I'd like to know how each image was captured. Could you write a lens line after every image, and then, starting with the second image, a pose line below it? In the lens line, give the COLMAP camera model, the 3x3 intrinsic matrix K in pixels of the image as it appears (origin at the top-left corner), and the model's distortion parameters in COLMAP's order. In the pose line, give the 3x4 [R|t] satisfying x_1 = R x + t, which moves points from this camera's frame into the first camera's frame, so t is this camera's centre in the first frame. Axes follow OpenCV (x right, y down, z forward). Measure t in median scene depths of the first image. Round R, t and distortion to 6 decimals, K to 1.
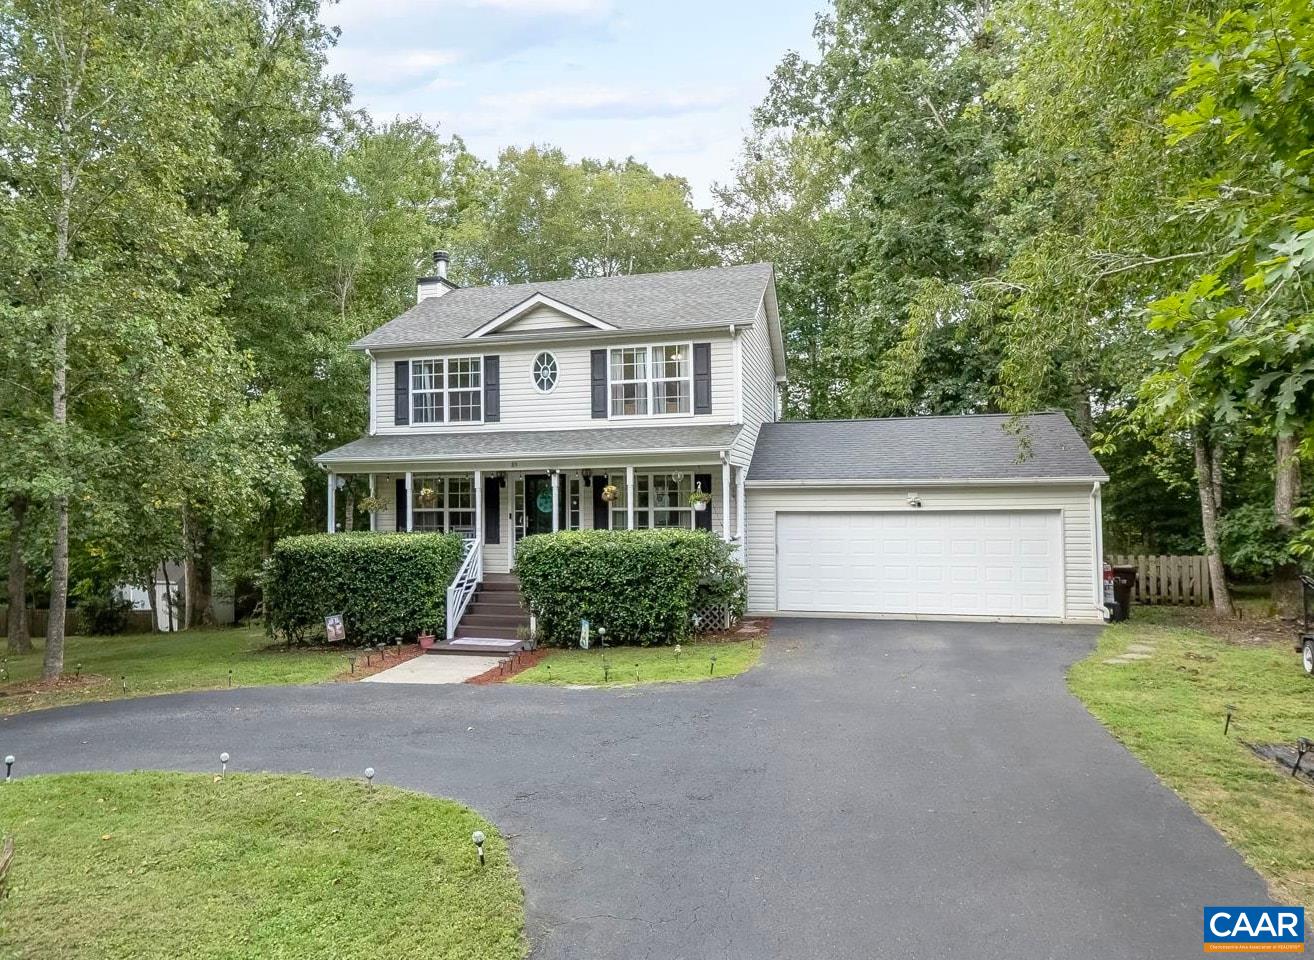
lens RADIAL K [[665.7, 0, 656.3], [0, 665.7, 458.5], [0, 0, 1]] dist [-0.004211, -0.000164]
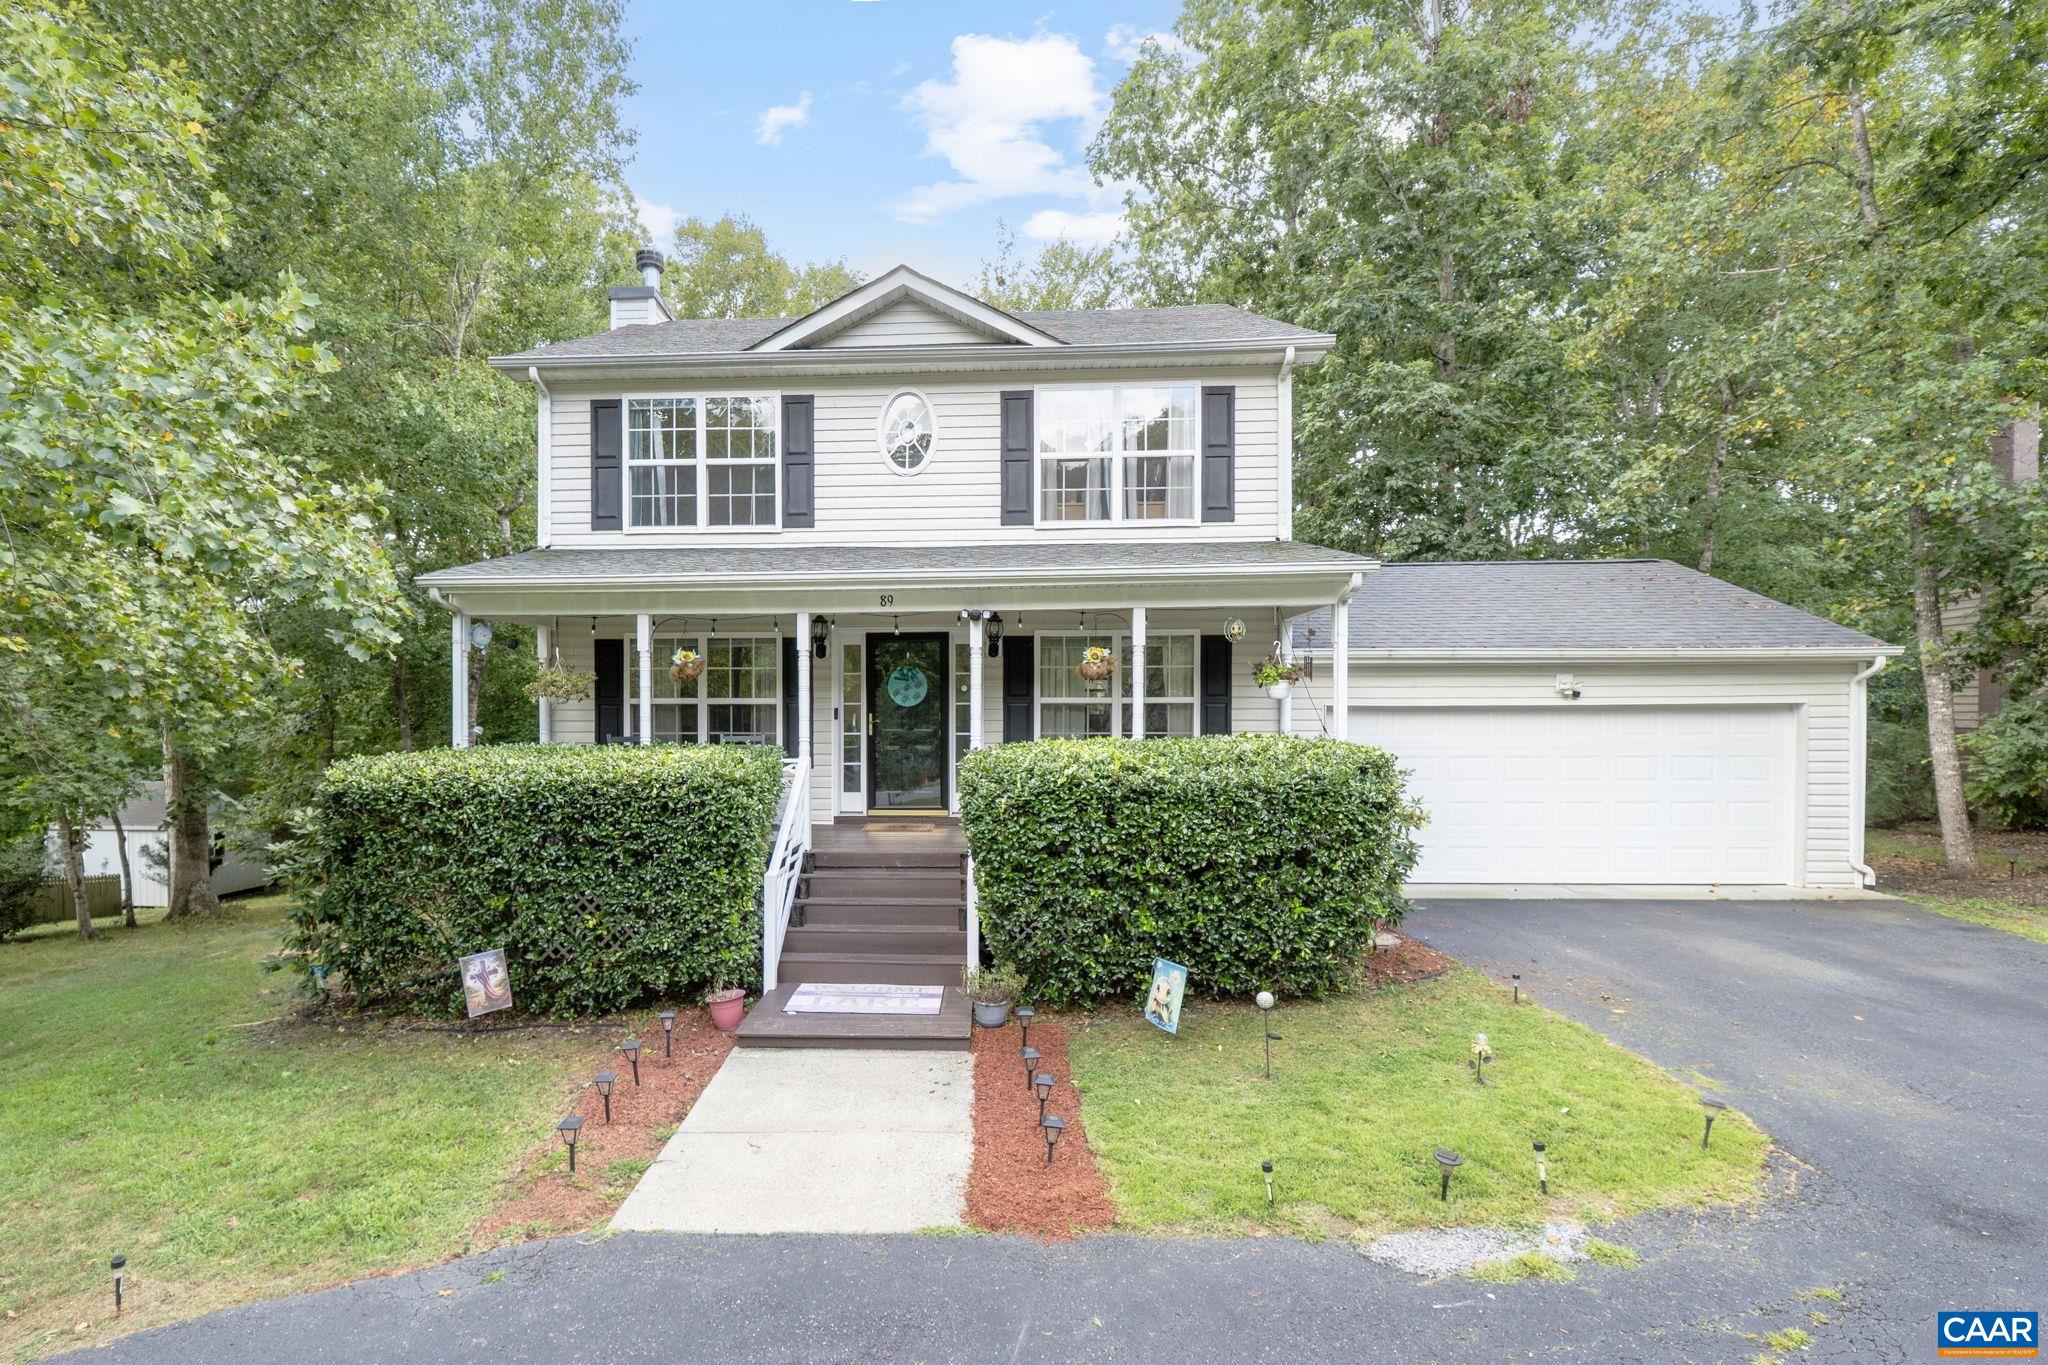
lens RADIAL K [[863.5, 0, 1024.0], [0, 863.5, 682.5], [0, 0, 1]] dist [-0.007466, -0.000202]
pose [[0.988266, 0.008492, 0.152510, -0.186130], [-0.014041, 0.999277, 0.035345, 0.039136], [-0.152099, -0.037072, 0.987670, 0.340390]]
